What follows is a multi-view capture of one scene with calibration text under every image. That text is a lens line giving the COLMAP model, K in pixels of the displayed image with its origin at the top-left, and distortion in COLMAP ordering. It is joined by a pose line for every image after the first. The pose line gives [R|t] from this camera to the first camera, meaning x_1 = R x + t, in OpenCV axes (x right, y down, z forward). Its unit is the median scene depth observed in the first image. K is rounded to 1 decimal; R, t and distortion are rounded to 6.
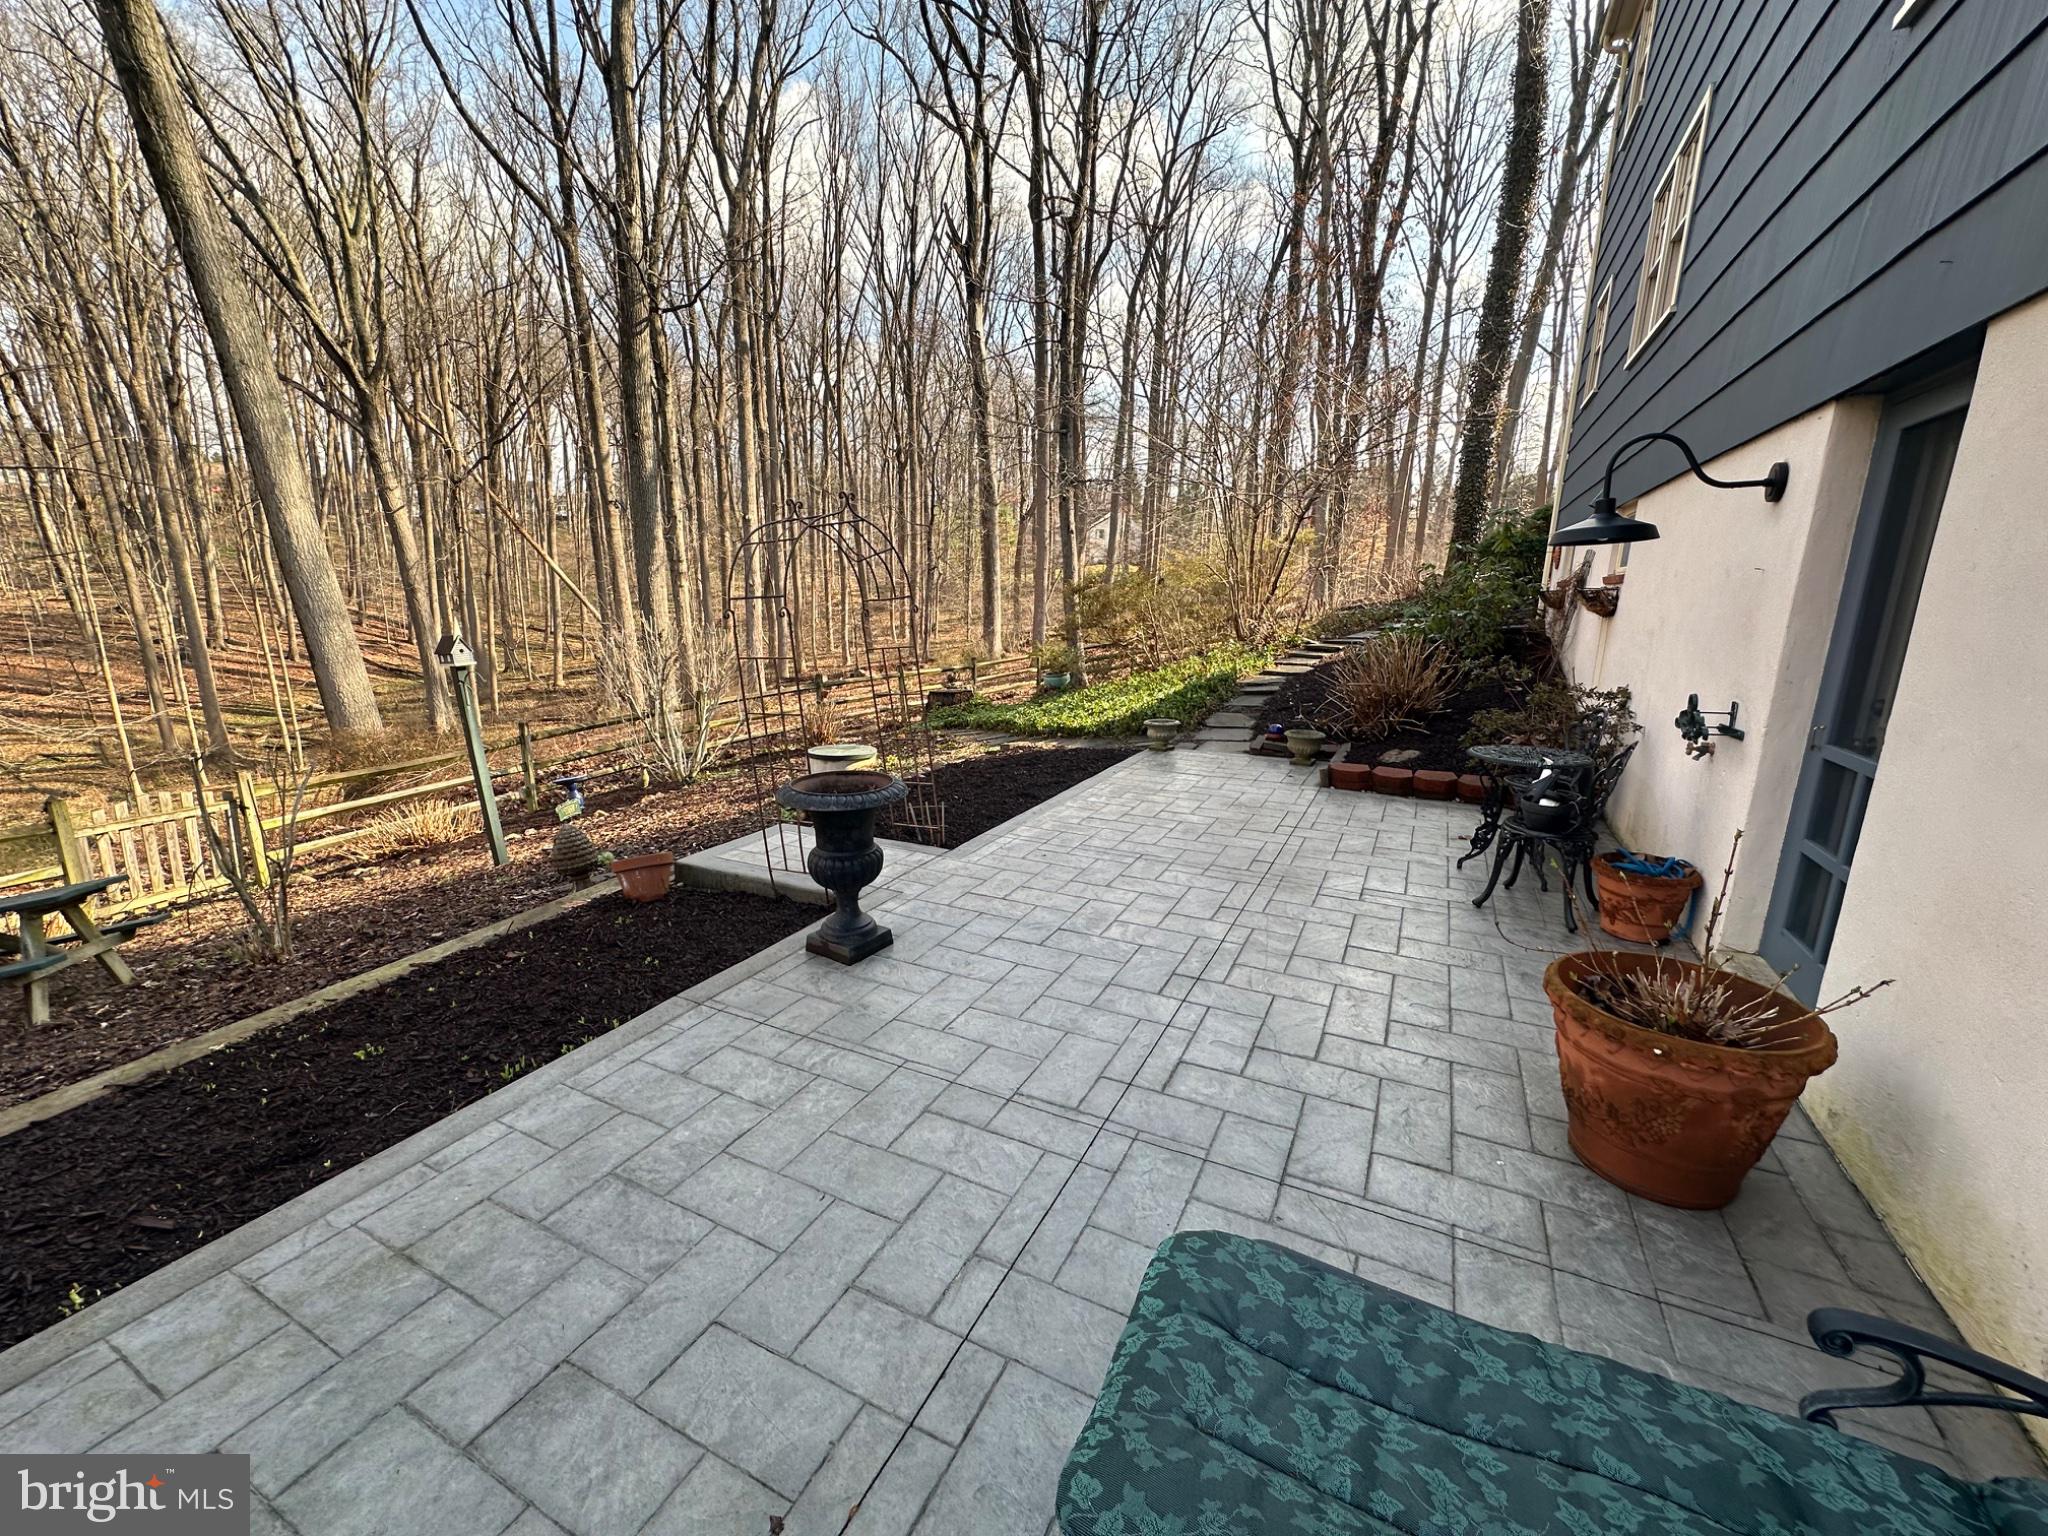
lens RADIAL K [[815.5, 0, 1026.8], [0, 815.5, 768.8], [0, 0, 1]] dist [-0.000618, -0.000118]
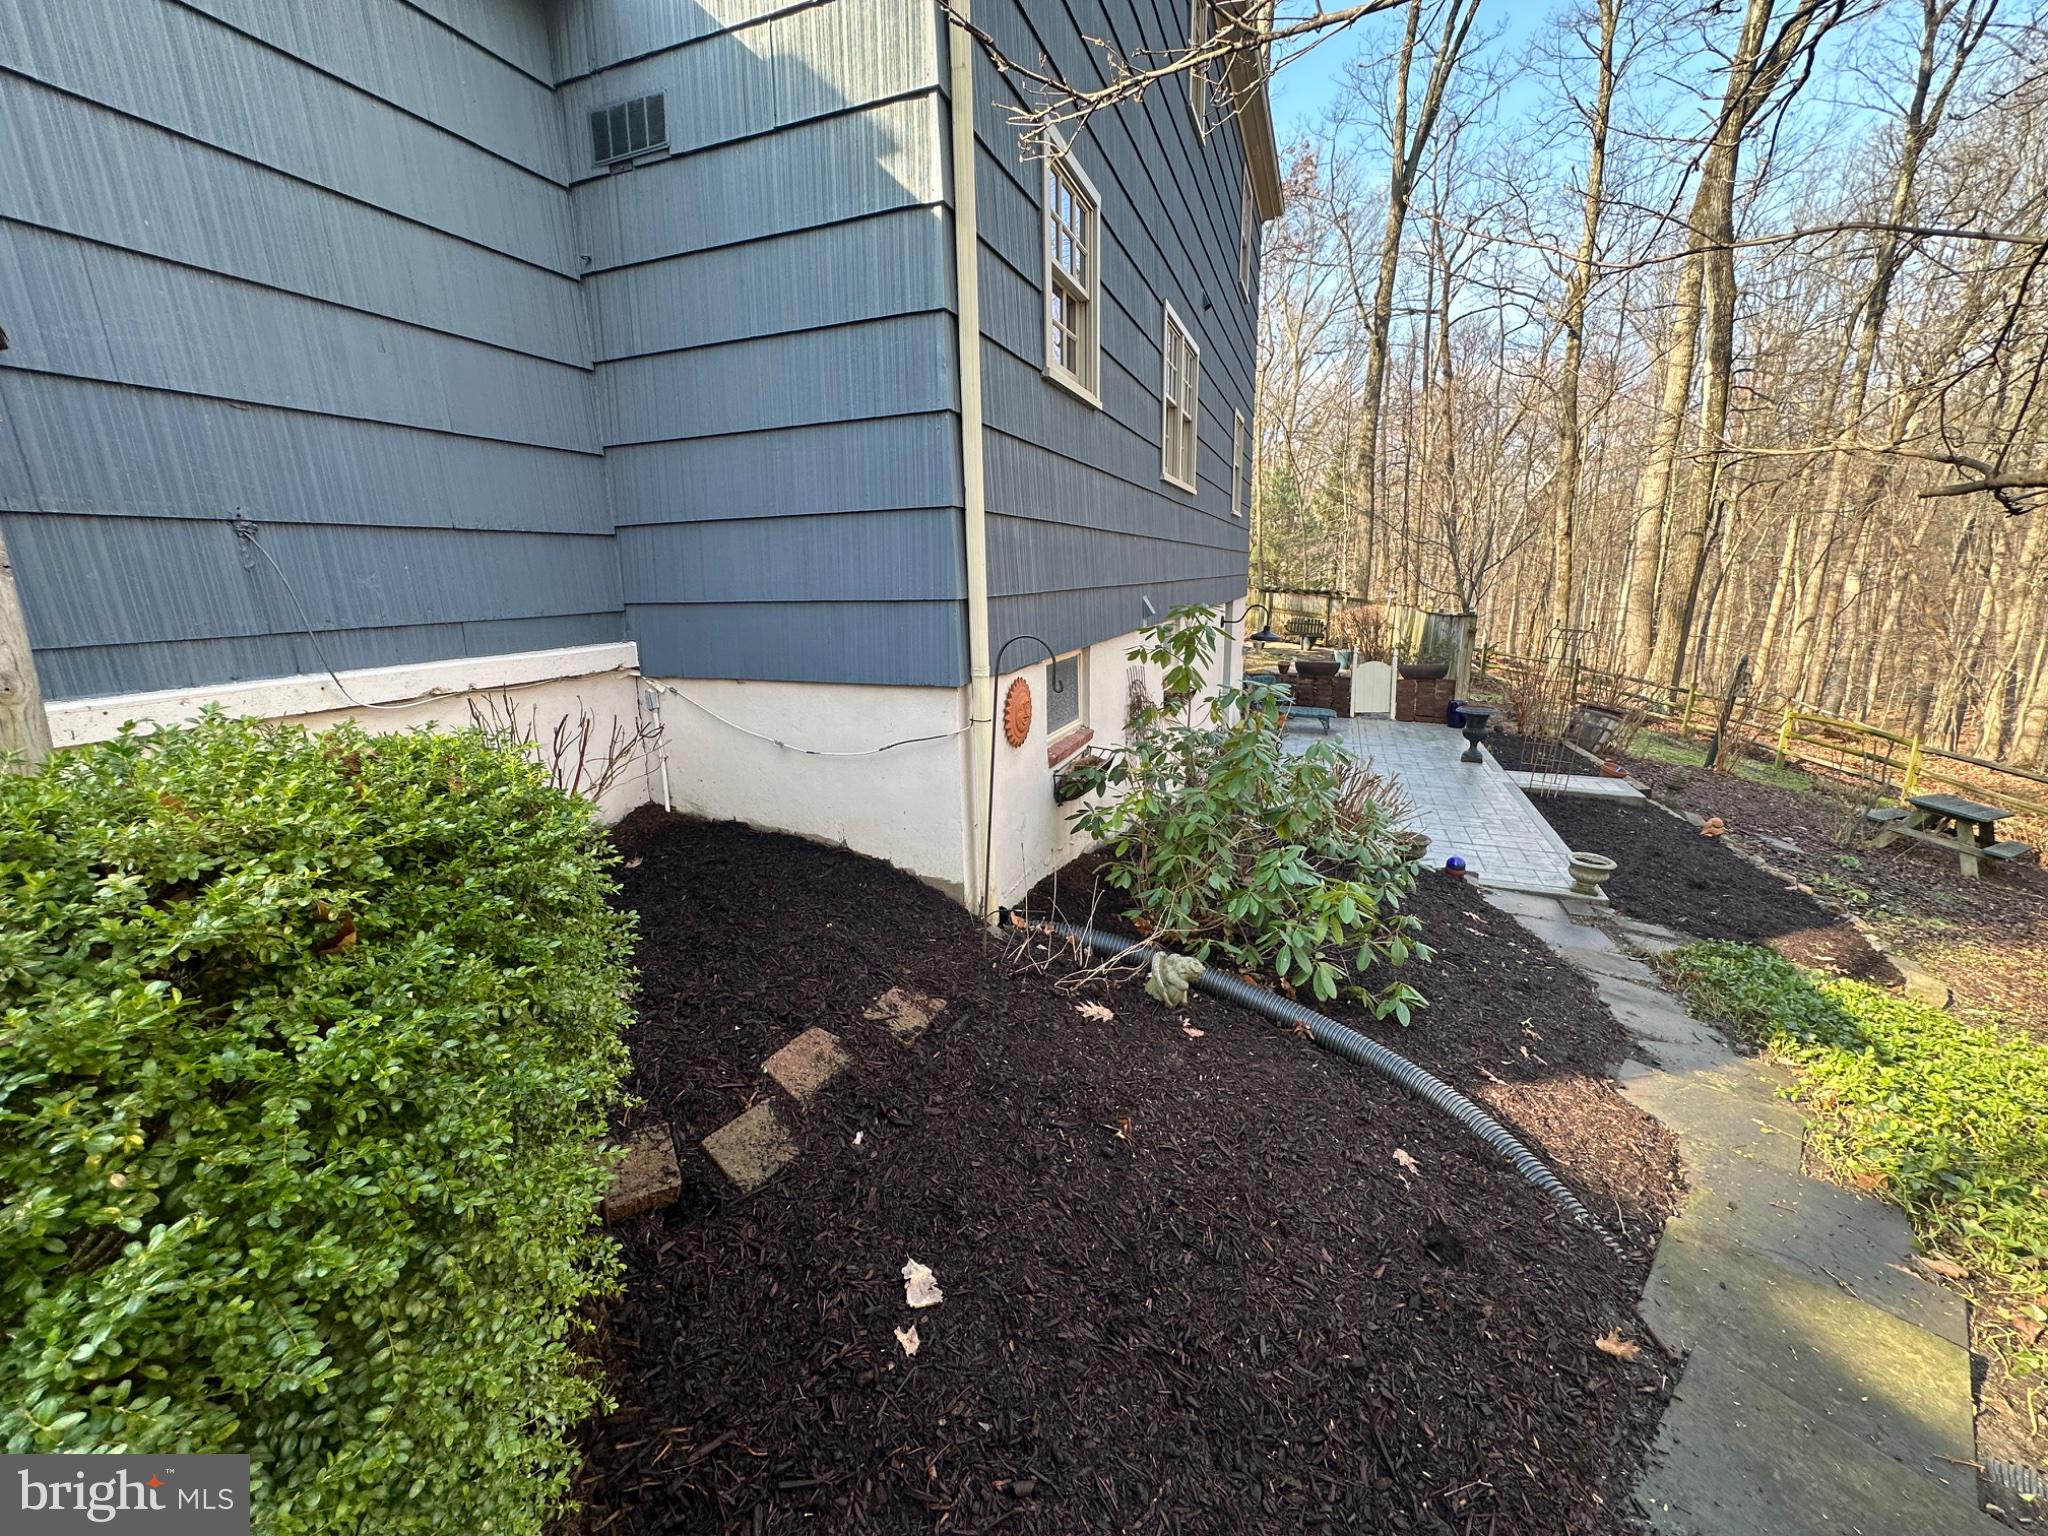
lens RADIAL K [[815.5, 0, 1020.6], [0, 815.5, 765.4], [0, 0, 1]] dist [-0.000618, -0.000118]
pose [[-0.994687, 0.024513, -0.099989, 0.549826], [-0.021607, 0.899897, 0.435567, -0.329761], [0.100656, 0.435414, -0.894586, 1.087048]]
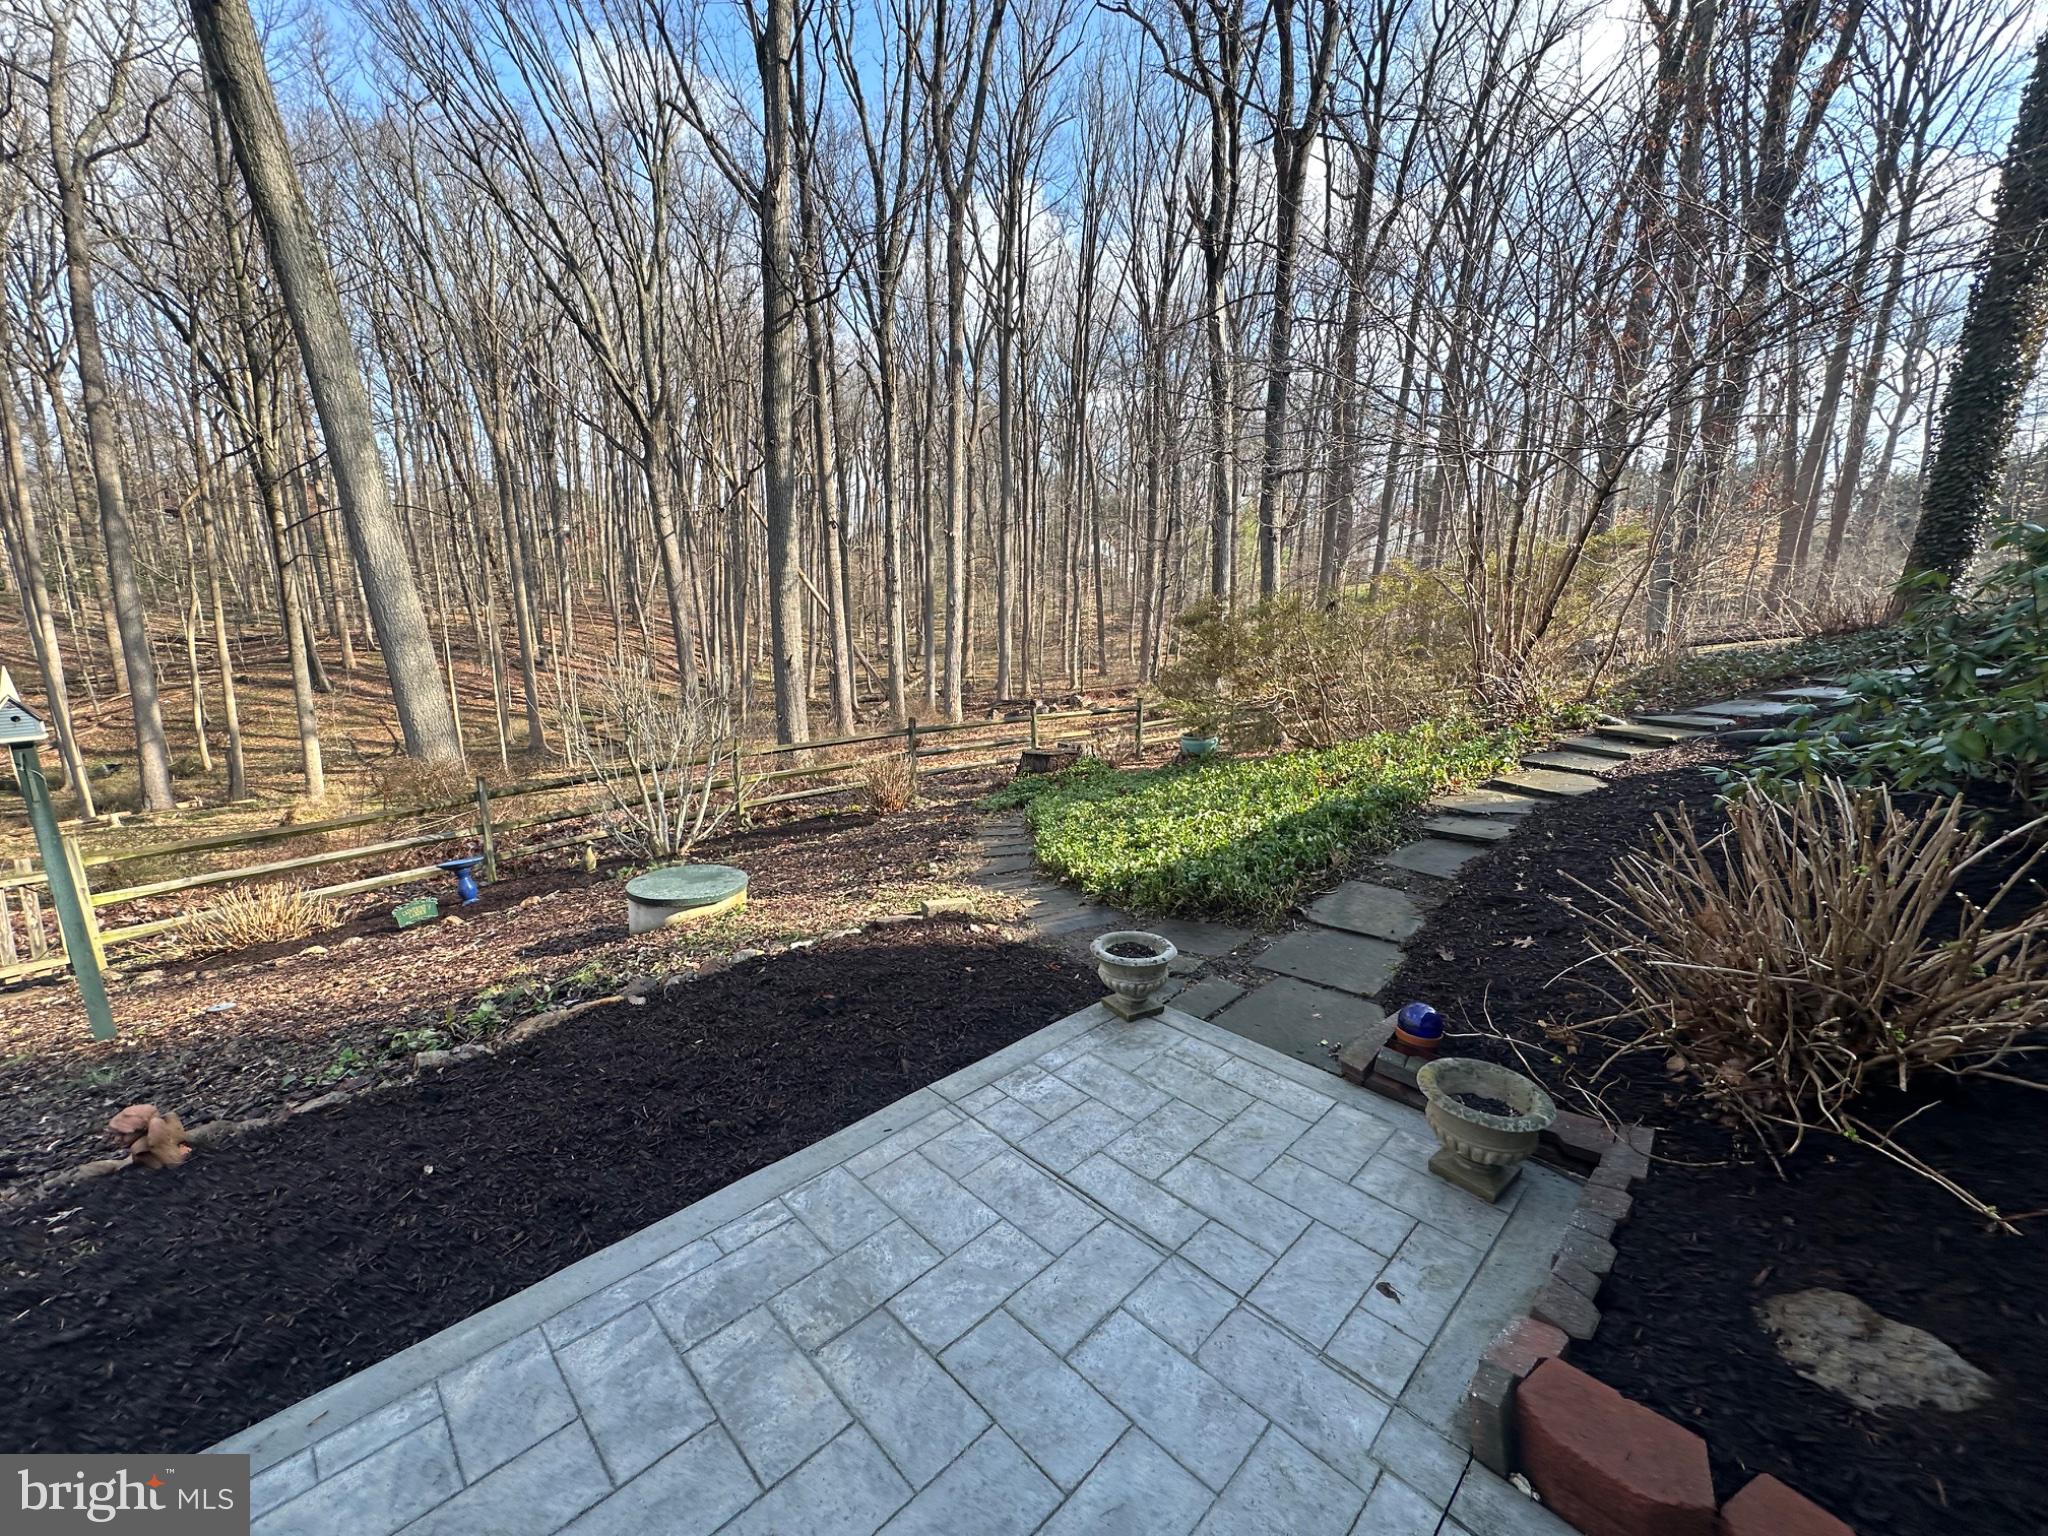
lens RADIAL K [[815.5, 0, 1024.7], [0, 815.5, 767.6], [0, 0, 1]] dist [-0.000618, -0.000118]
pose [[0.947106, 0.066402, -0.313977, 0.157613], [-0.073510, 0.997236, -0.010841, -0.093698], [0.312389, 0.033348, 0.949369, 0.379199]]
